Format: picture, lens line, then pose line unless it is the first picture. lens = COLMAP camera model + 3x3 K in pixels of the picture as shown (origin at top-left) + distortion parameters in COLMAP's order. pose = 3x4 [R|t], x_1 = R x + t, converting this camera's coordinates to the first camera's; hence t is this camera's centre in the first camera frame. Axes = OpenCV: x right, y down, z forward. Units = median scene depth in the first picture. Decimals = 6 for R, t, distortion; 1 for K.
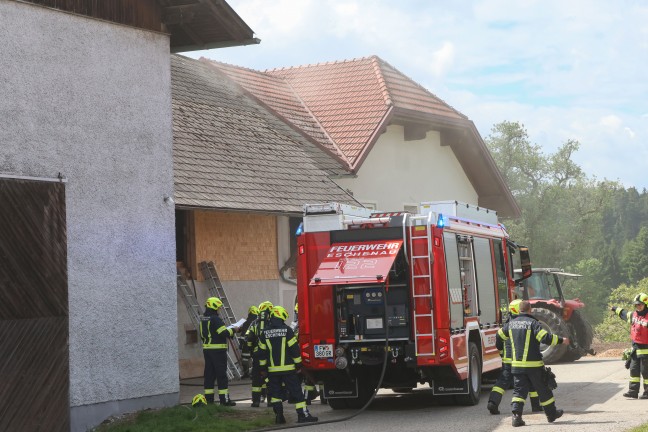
lens RADIAL K [[1823.9, 0, 322.4], [0, 1823.9, 211.5], [0, 0, 1]] dist [-0.012269, 0.000000]
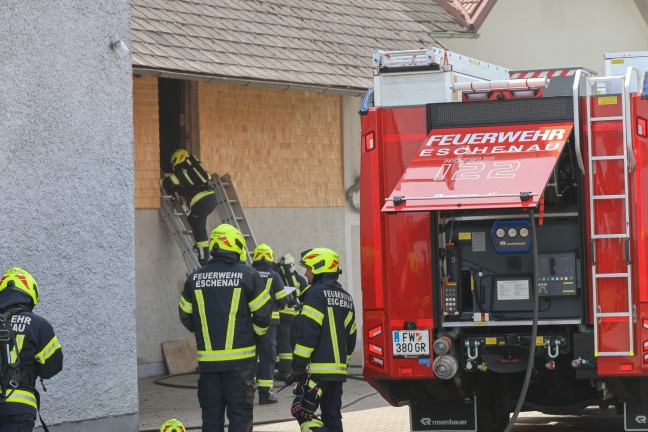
lens RADIAL K [[2465.6, 0, 323.7], [0, 2465.6, 218.3], [0, 0, 1]] dist [-0.041490, 0.000000]
pose [[0.999049, 0.013064, -0.041605, 0.004274], [-0.011439, 0.999172, 0.039048, 0.014842], [0.042081, -0.038535, 0.998371, 0.302478]]
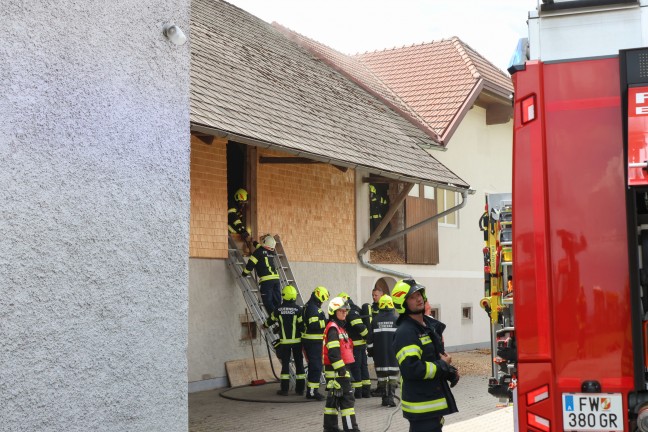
lens RADIAL K [[1079.3, 0, 333.2], [0, 1079.3, 199.2], [0, 0, 1]] dist [0.013849, 0.000000]
pose [[0.999591, 0.023679, -0.016049, -0.041840], [-0.024354, 0.998770, -0.043199, 0.044780], [0.015006, 0.043572, 0.998938, 0.758650]]
